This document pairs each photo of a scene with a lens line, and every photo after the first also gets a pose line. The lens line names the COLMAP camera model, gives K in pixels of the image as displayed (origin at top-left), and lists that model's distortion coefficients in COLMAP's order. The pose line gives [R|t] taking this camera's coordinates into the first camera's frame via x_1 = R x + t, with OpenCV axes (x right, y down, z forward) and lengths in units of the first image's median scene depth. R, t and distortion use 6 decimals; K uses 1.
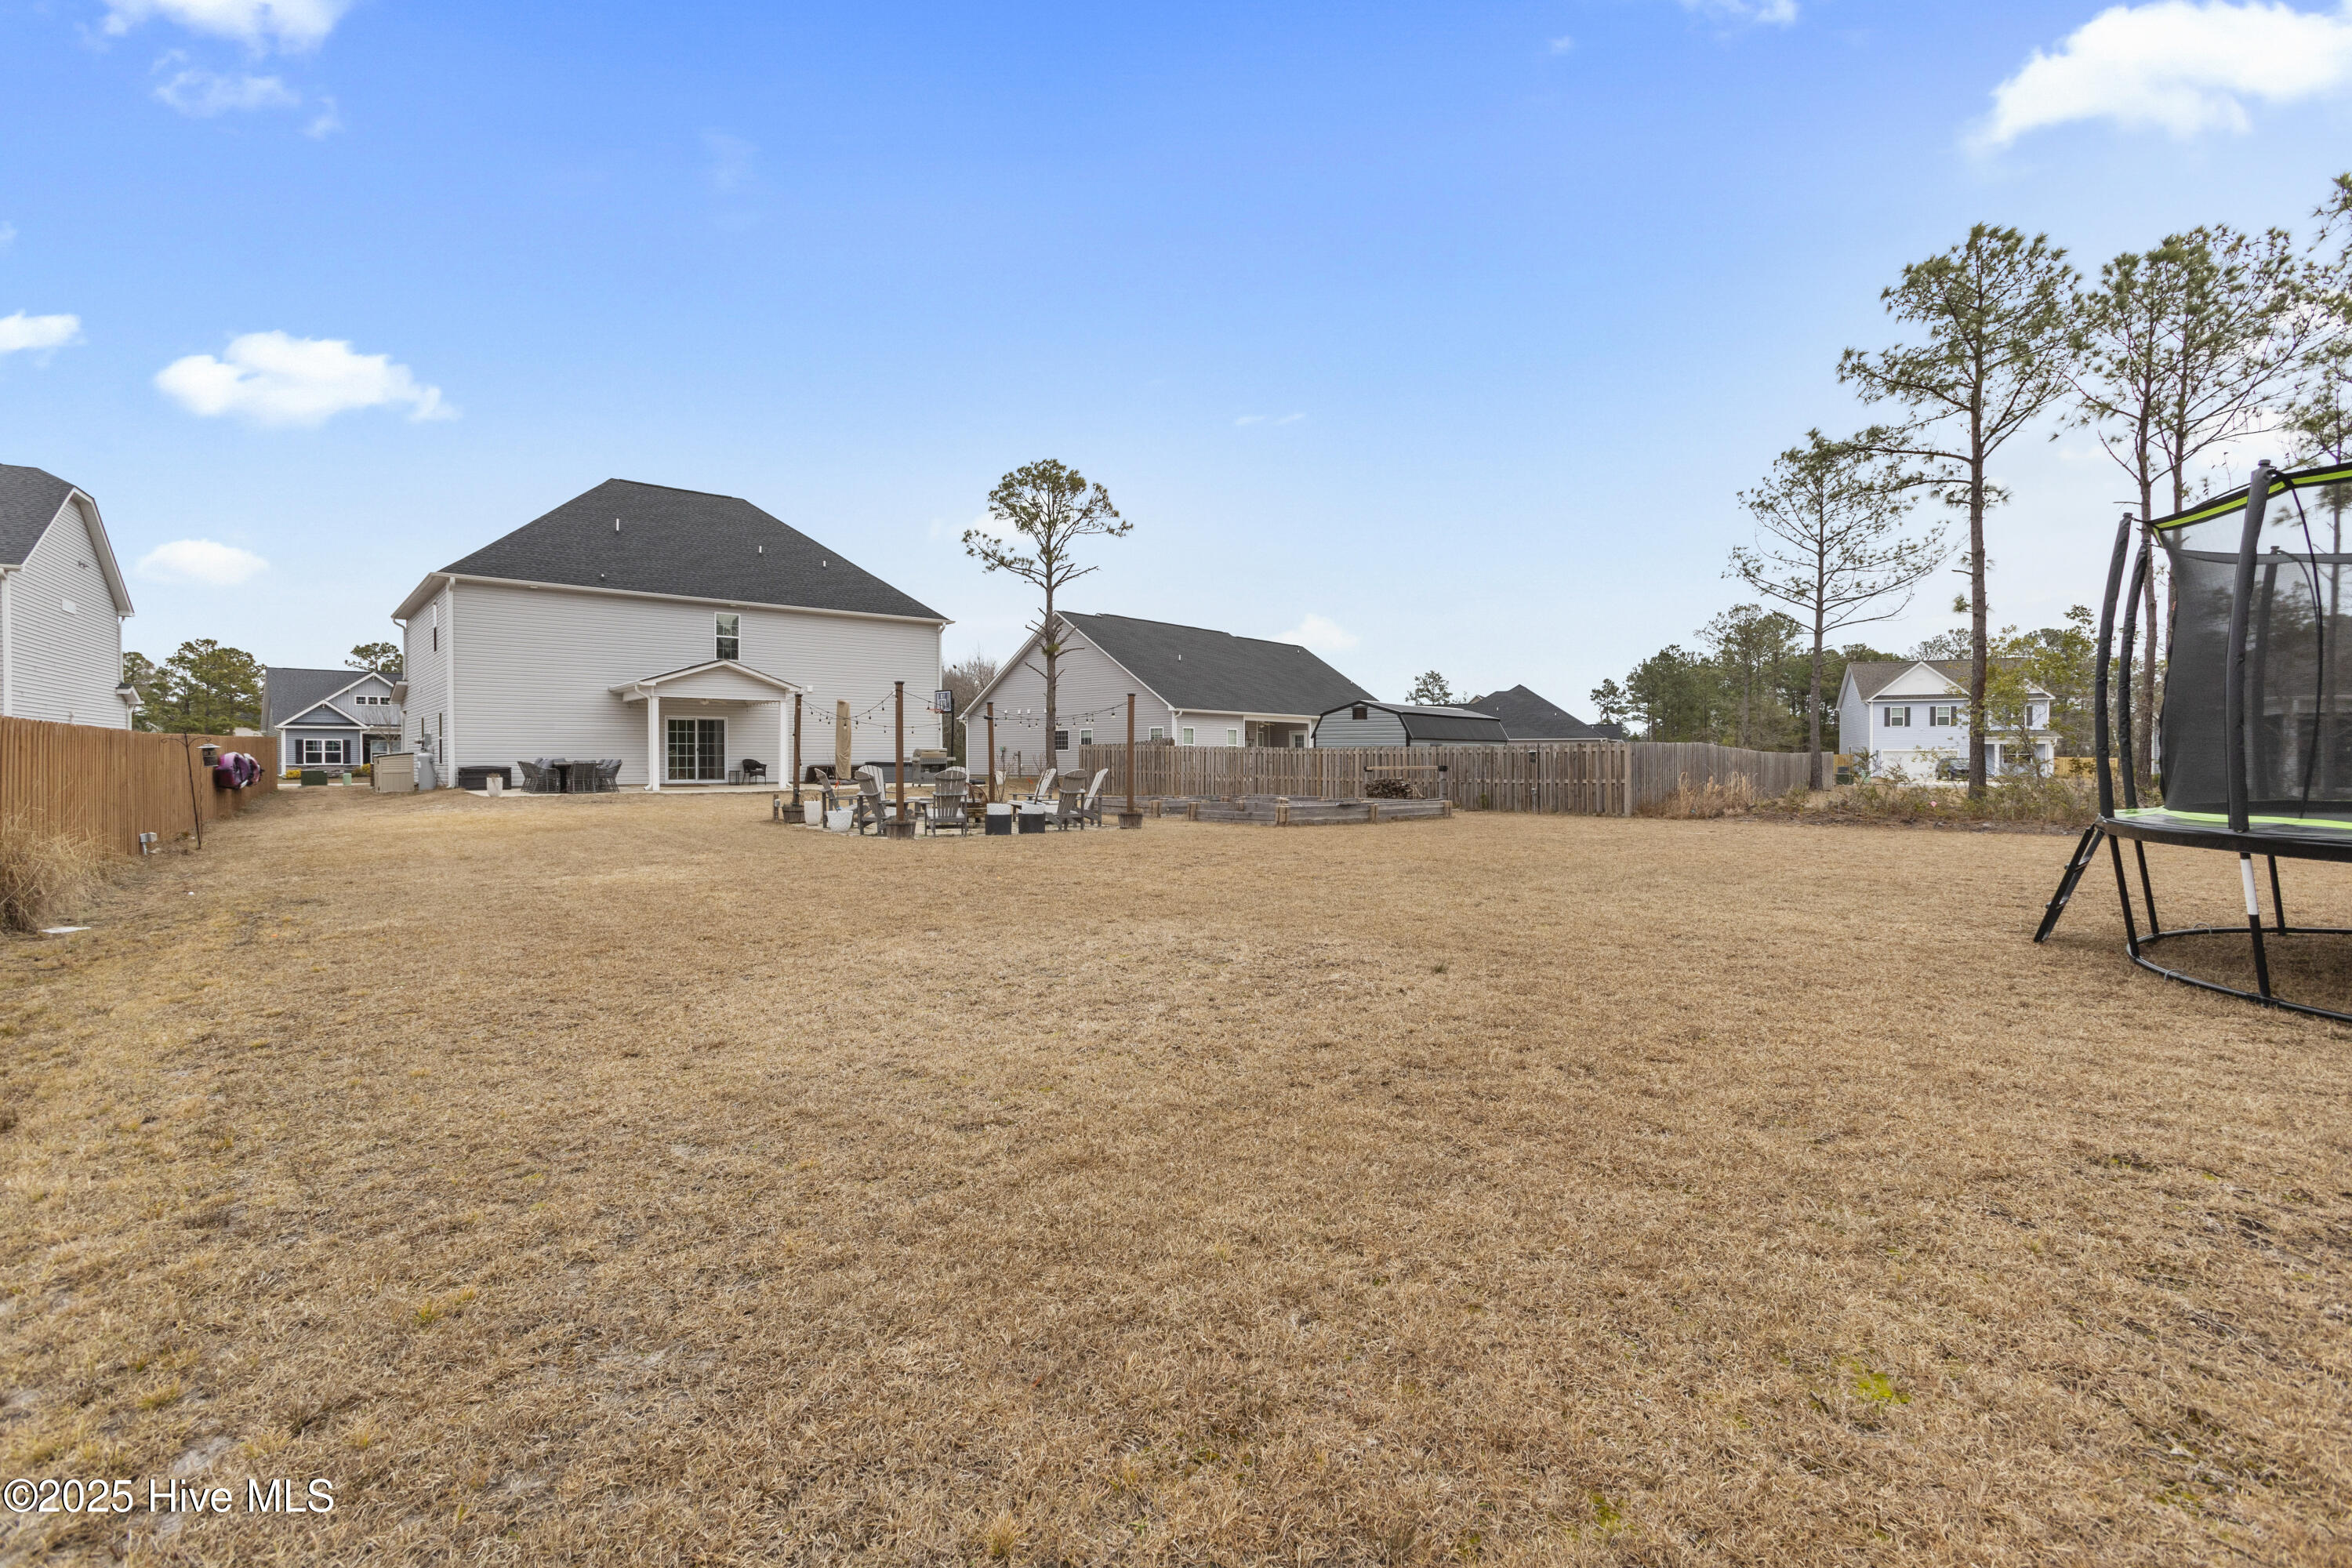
lens RADIAL K [[1054.8, 0, 1167.9], [0, 1054.8, 778.6], [0, 0, 1]] dist [0.000989, 0.000413]
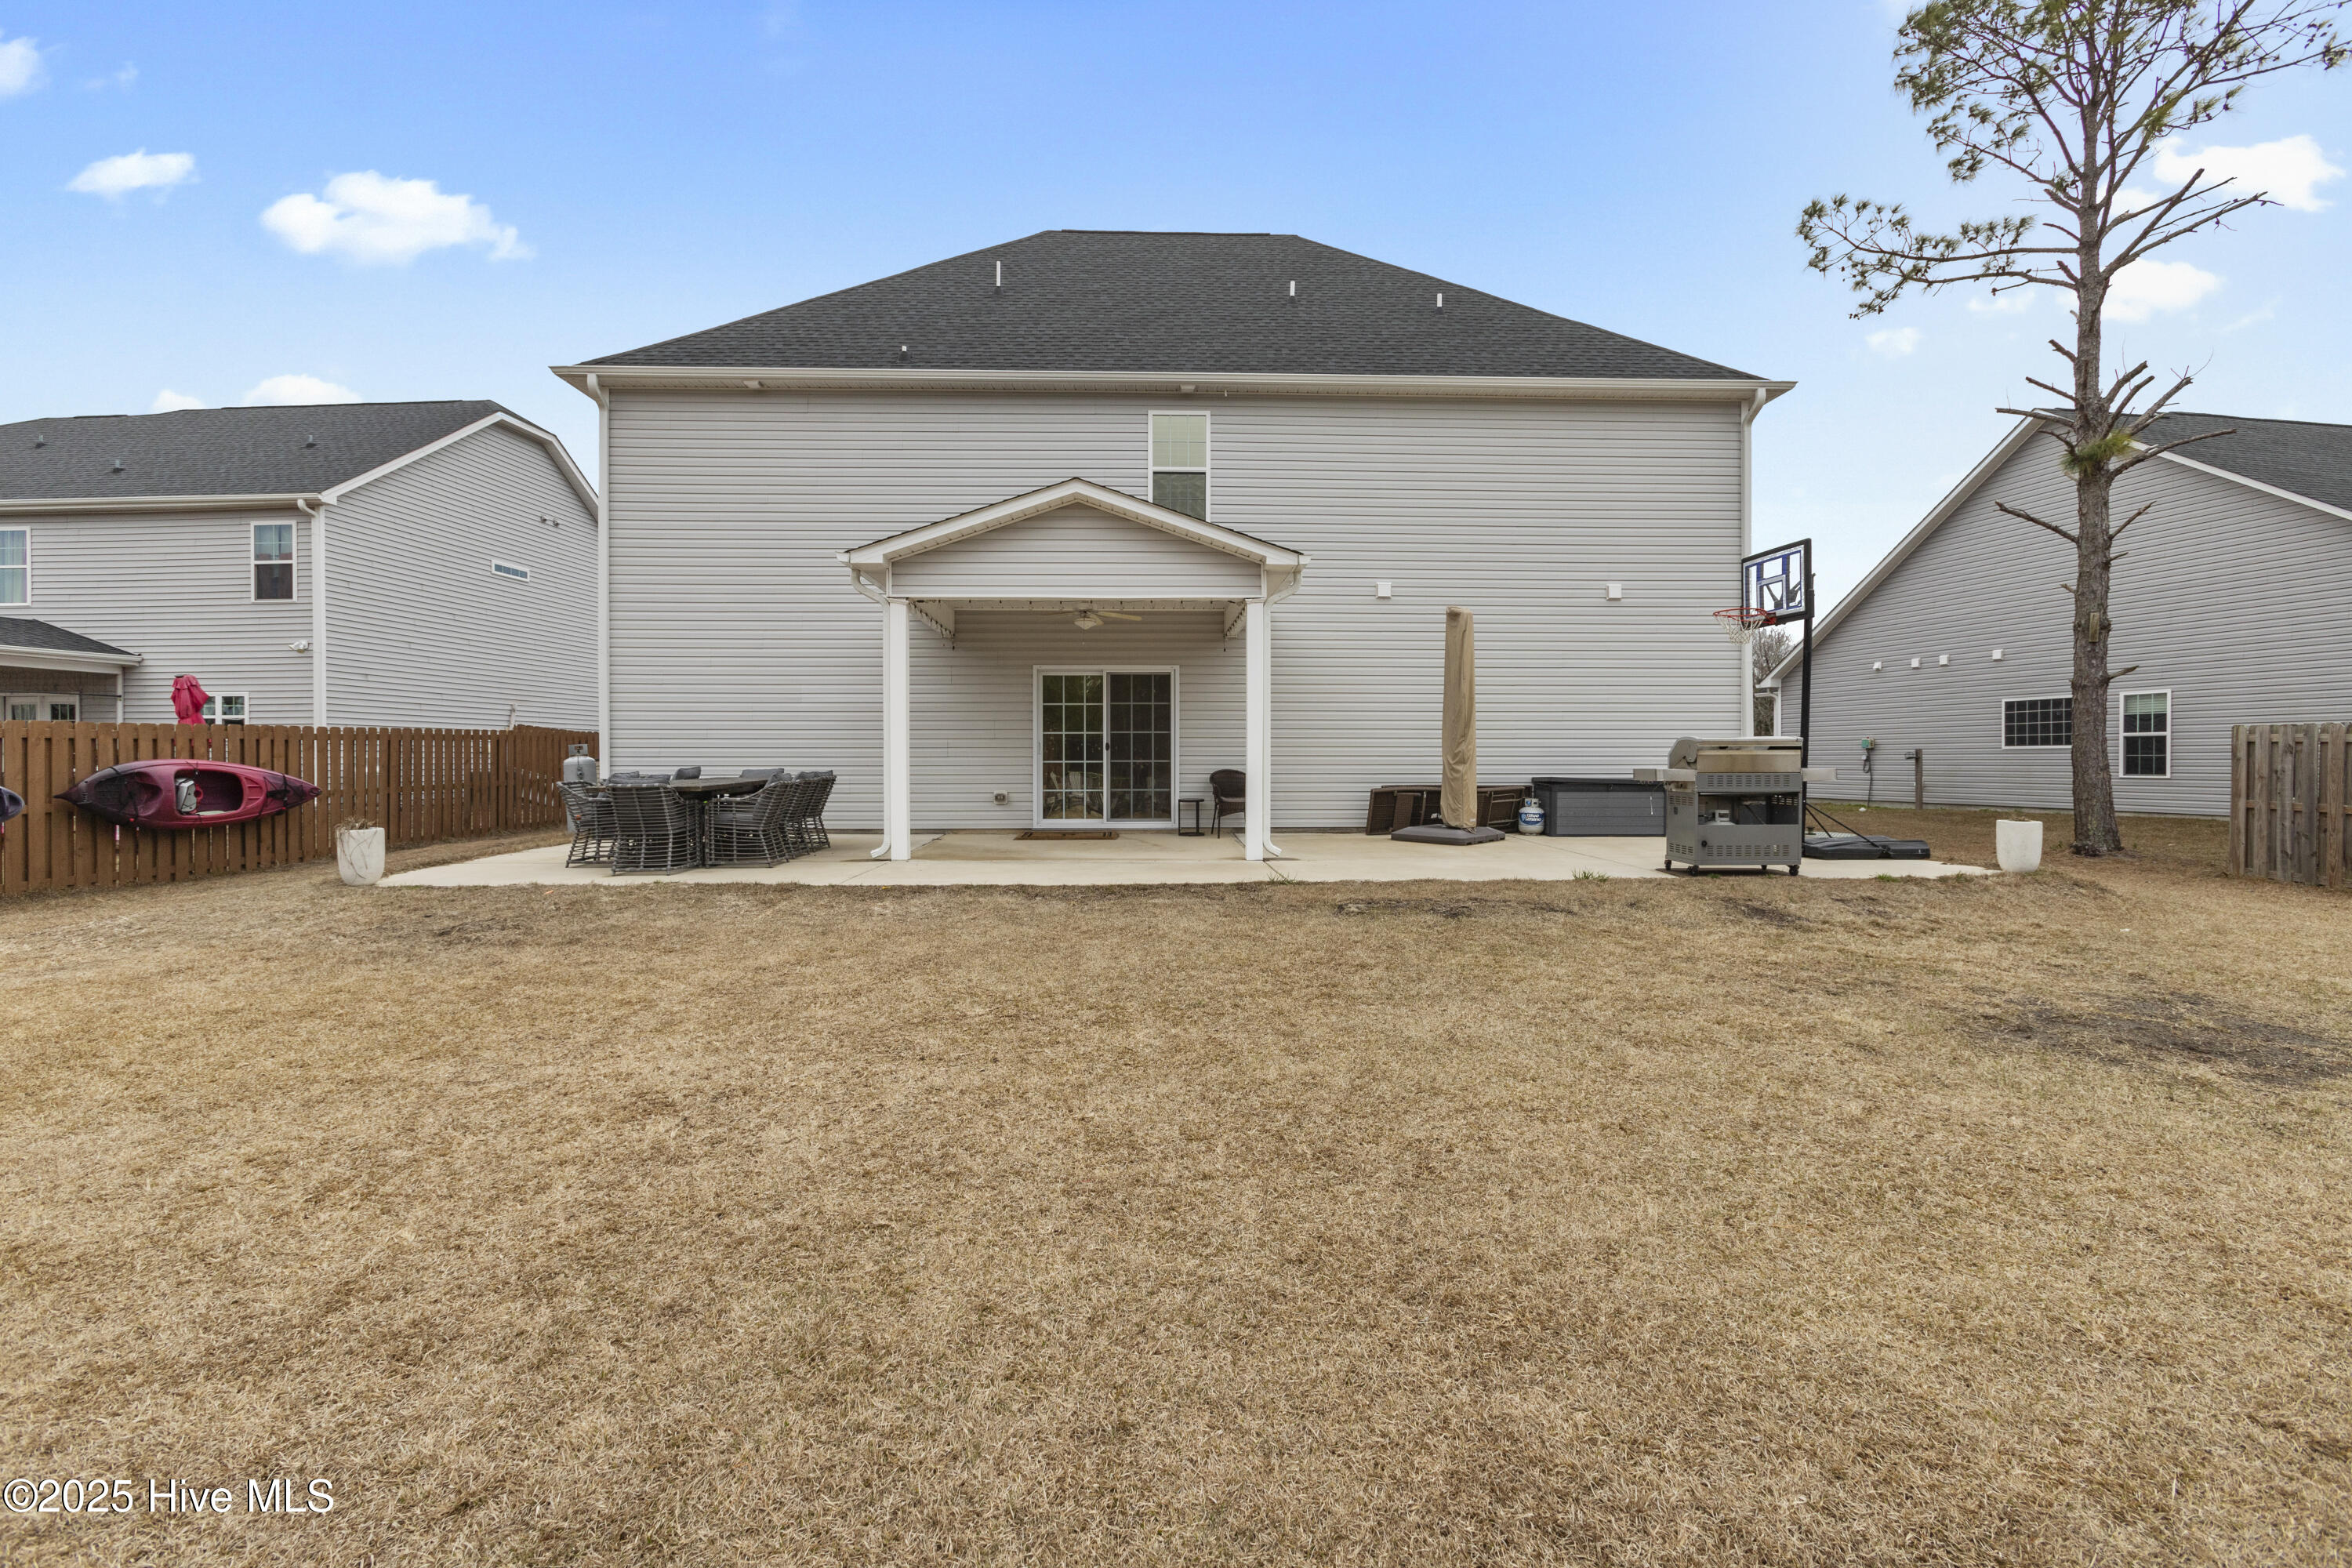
lens RADIAL K [[1054.8, 0, 1166.6], [0, 1054.8, 776.6], [0, 0, 1]] dist [0.000989, 0.000413]
pose [[0.781734, 0.007150, -0.623572, -0.150649], [-0.012407, 0.999915, -0.004089, -0.012839], [0.623489, 0.010933, 0.781756, 0.616102]]
